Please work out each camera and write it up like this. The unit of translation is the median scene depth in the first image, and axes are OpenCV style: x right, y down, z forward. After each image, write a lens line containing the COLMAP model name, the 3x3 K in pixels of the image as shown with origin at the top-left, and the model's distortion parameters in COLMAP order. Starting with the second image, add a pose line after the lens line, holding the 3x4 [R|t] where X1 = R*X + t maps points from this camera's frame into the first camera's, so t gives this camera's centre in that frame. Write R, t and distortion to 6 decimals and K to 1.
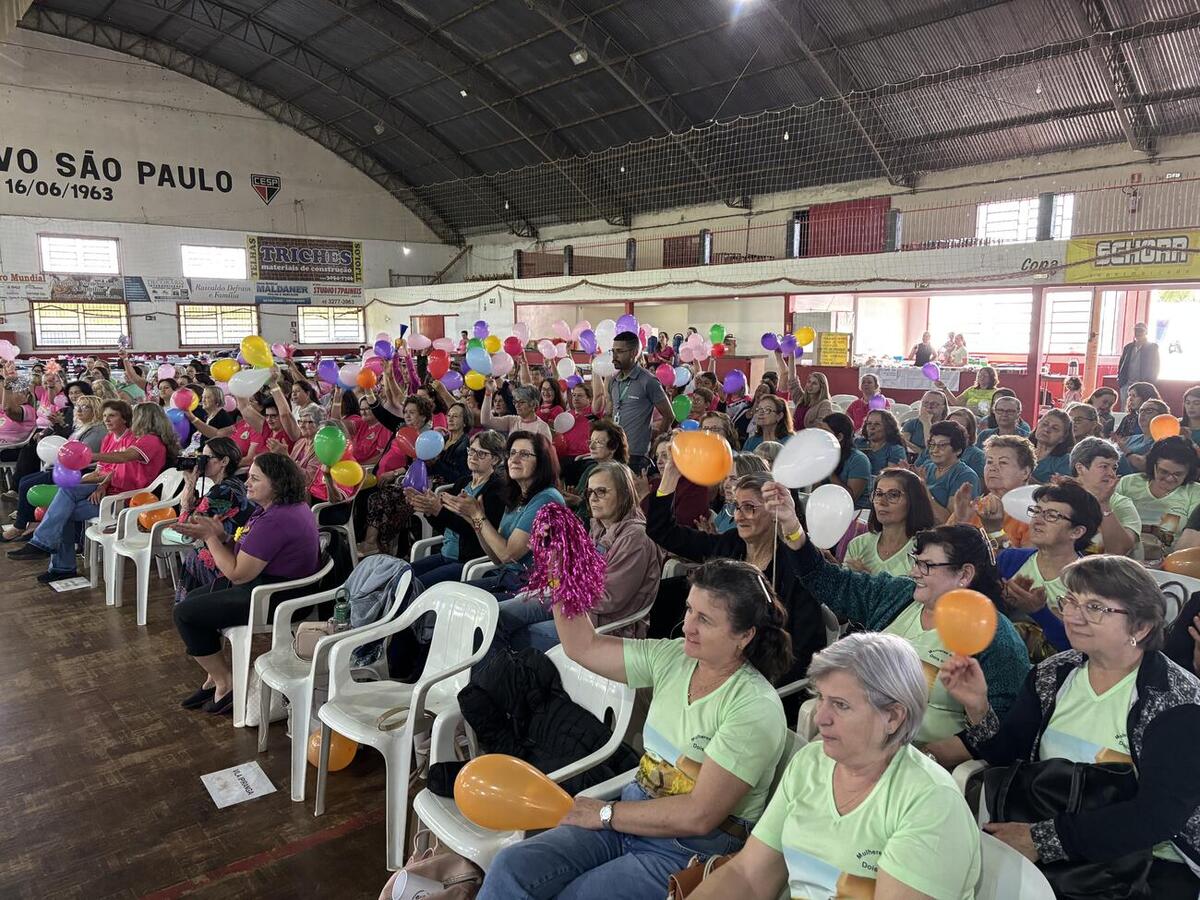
lens RADIAL K [[898.7, 0, 592.1], [0, 898.7, 449.6], [0, 0, 1]] dist [0.056714, -0.058091]
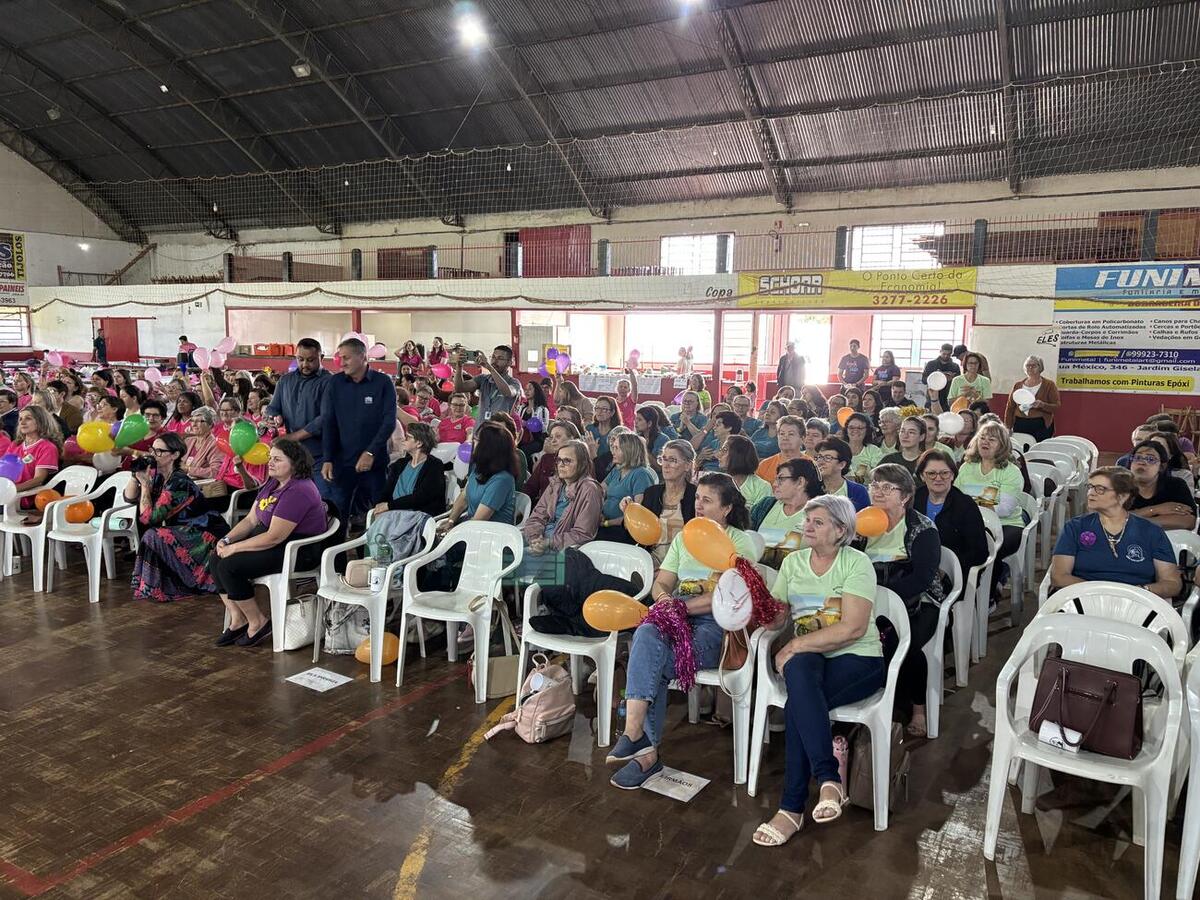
lens RADIAL K [[898.7, 0, 592.1], [0, 898.7, 449.6], [0, 0, 1]] dist [0.056714, -0.058091]
pose [[0.936752, -0.029066, 0.348784, -0.058383], [0.031971, 0.999485, -0.002573, 0.005294], [-0.348529, 0.013561, 0.937200, -0.050891]]
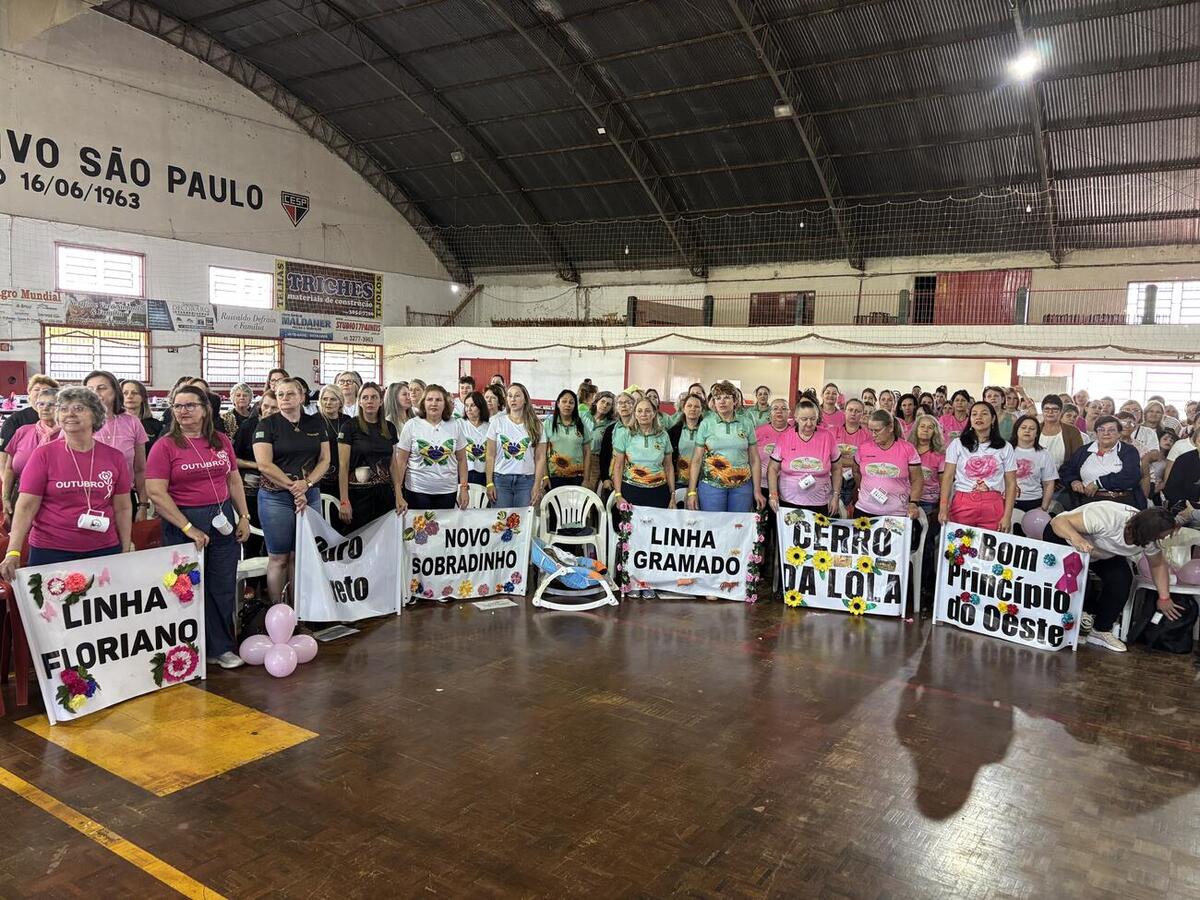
lens RADIAL K [[898.7, 0, 592.1], [0, 898.7, 449.6], [0, 0, 1]] dist [0.056714, -0.058091]
pose [[0.960214, 0.010966, 0.279049, -0.372697], [0.002447, 0.998860, -0.047673, -0.012741], [-0.279254, 0.046459, 0.959093, 0.097431]]
